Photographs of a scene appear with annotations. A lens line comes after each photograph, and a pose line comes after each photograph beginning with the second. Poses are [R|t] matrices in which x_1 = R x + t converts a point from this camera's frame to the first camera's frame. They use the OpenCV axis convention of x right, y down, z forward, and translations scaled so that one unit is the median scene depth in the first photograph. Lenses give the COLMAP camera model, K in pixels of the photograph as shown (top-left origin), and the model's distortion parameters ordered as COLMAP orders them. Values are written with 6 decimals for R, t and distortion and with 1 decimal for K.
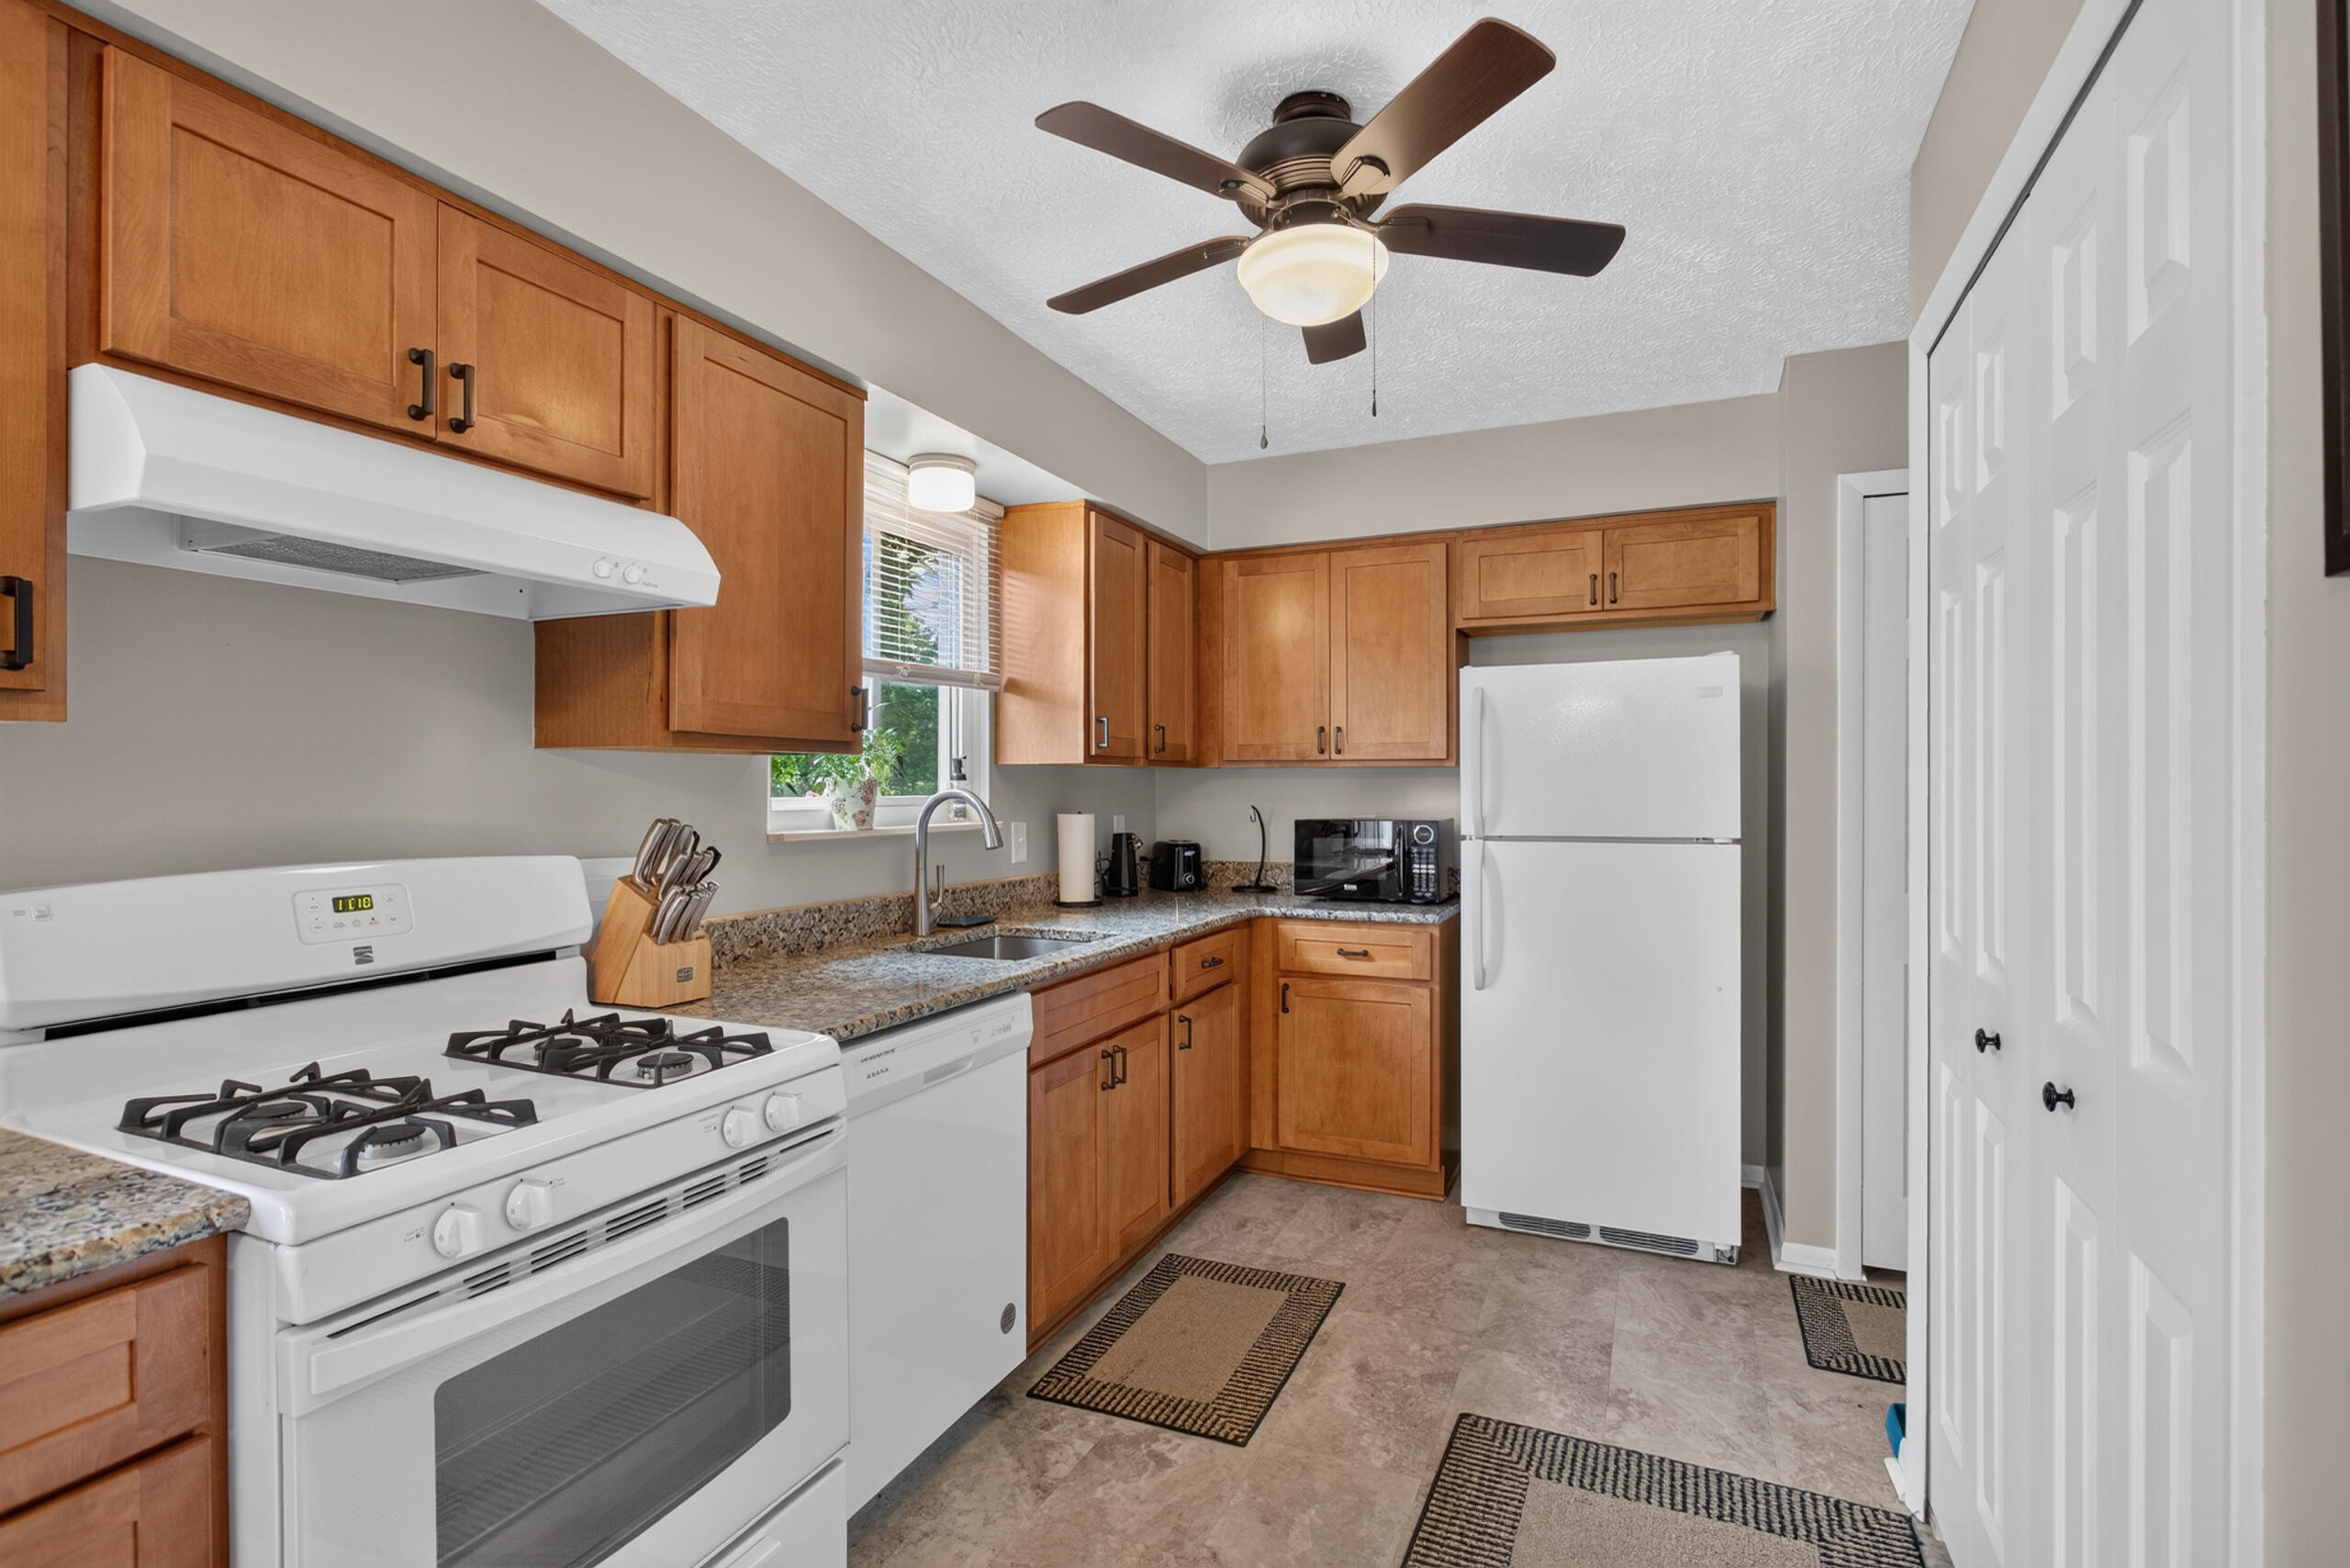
lens RADIAL K [[1124.5, 0, 1175.0], [0, 1124.5, 784.0], [0, 0, 1]] dist [-0.001020, 0.000214]
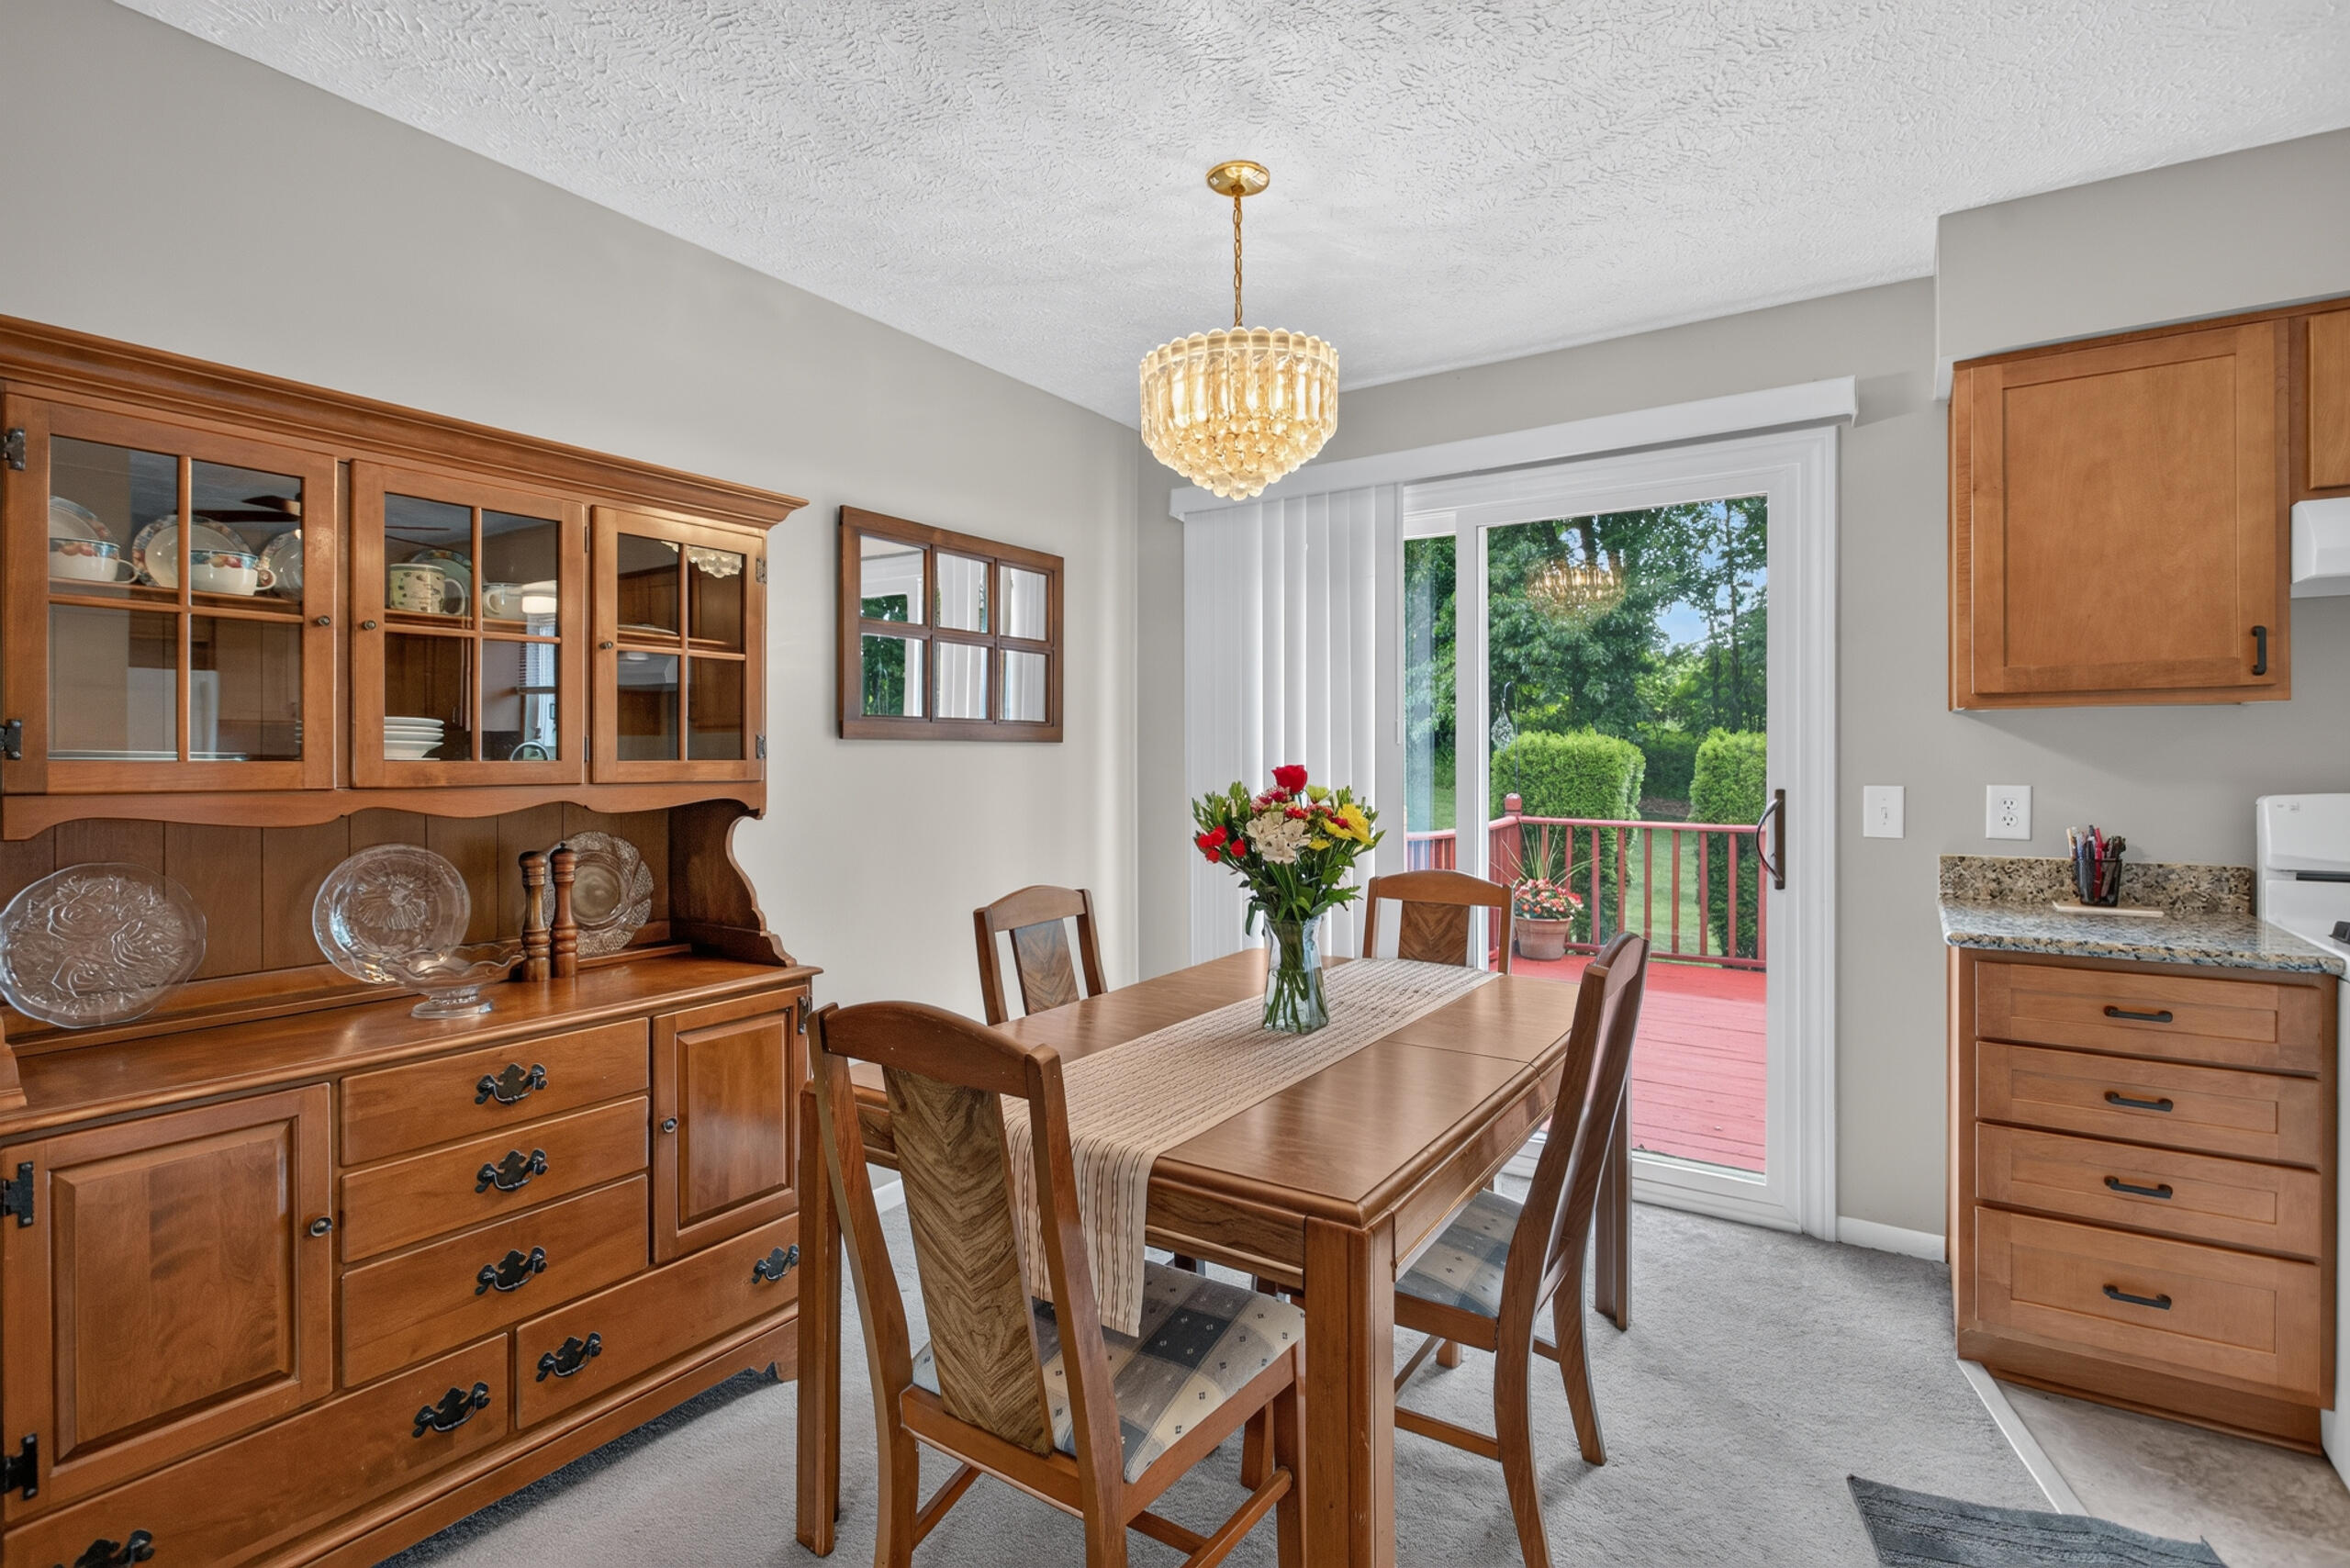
lens RADIAL K [[1114.7, 0, 1169.4], [0, 1114.7, 759.0], [0, 0, 1]] dist [-0.004157, -0.000492]
pose [[-0.170545, 0.004071, -0.985342, 0.395665], [0.006488, 0.999974, 0.003009, 0.008169], [0.985329, -0.005880, -0.170567, -0.174935]]
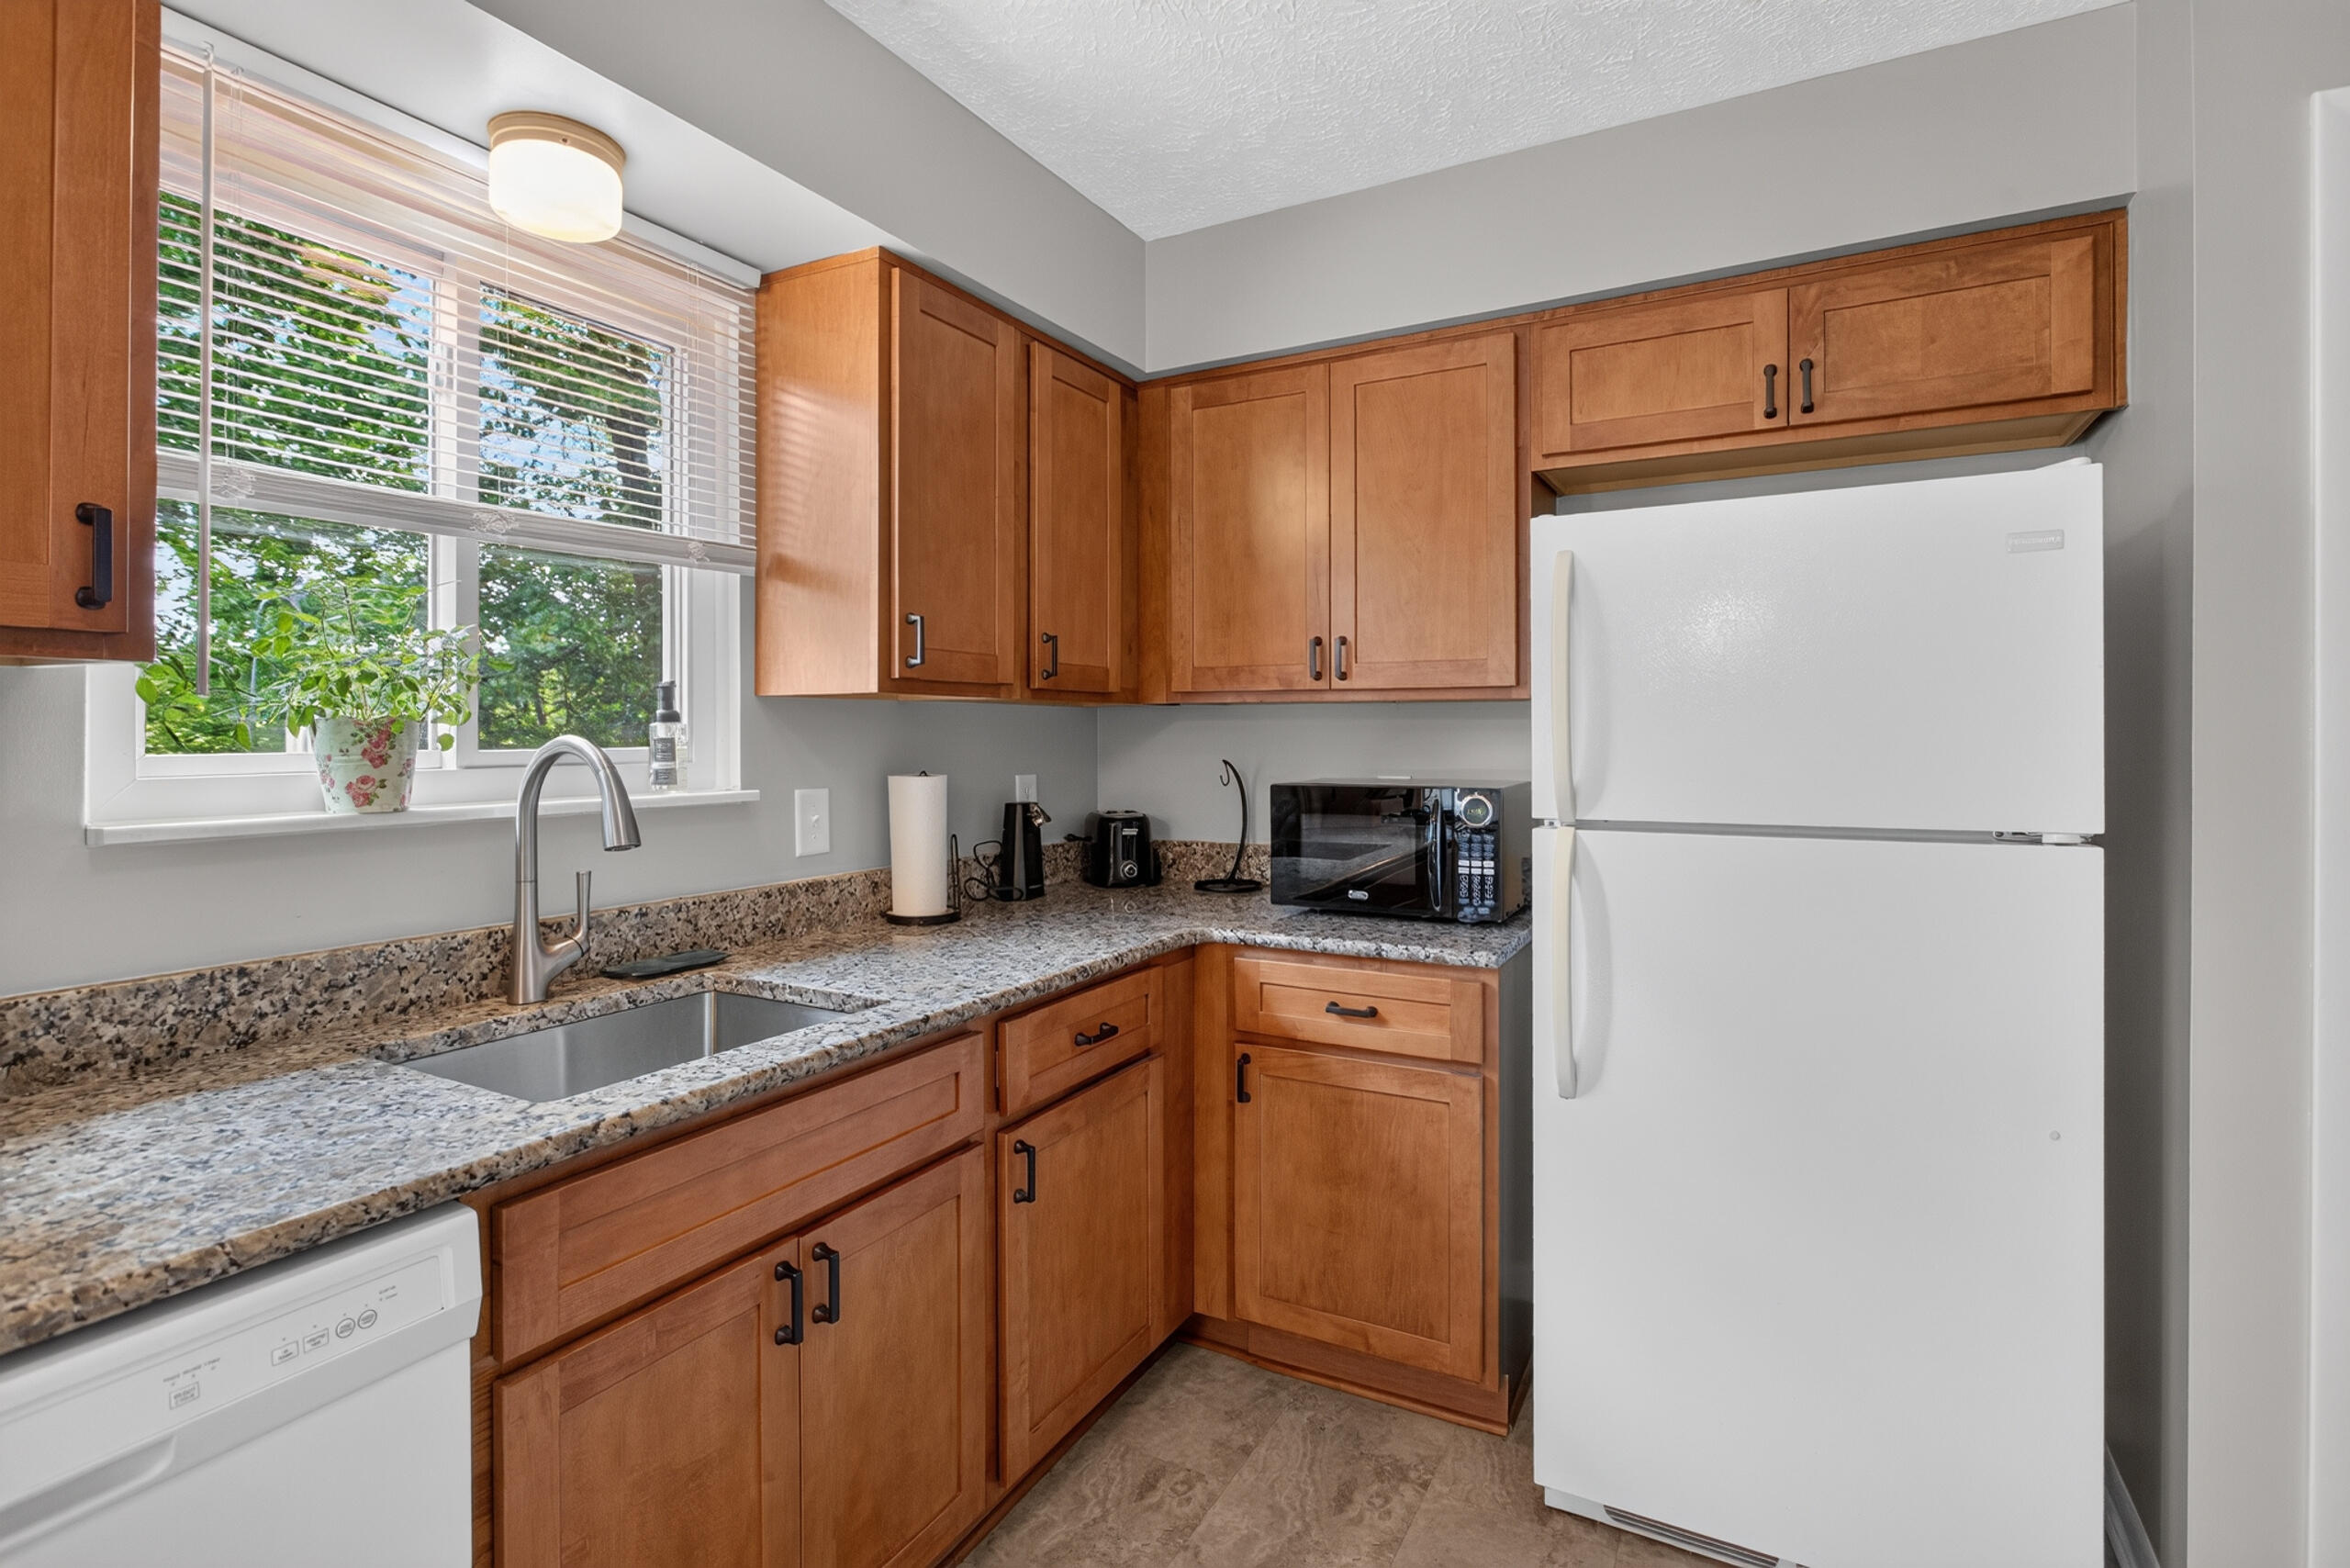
lens RADIAL K [[1130.3, 0, 1178.7], [0, 1130.3, 731.9], [0, 0, 1]] dist [0.001474, 0.000263]
pose [[0.996470, -0.001116, -0.083942, 0.122205], [0.001244, 0.999998, 0.001474, 0.001559], [0.083940, -0.001573, 0.996470, 0.411708]]
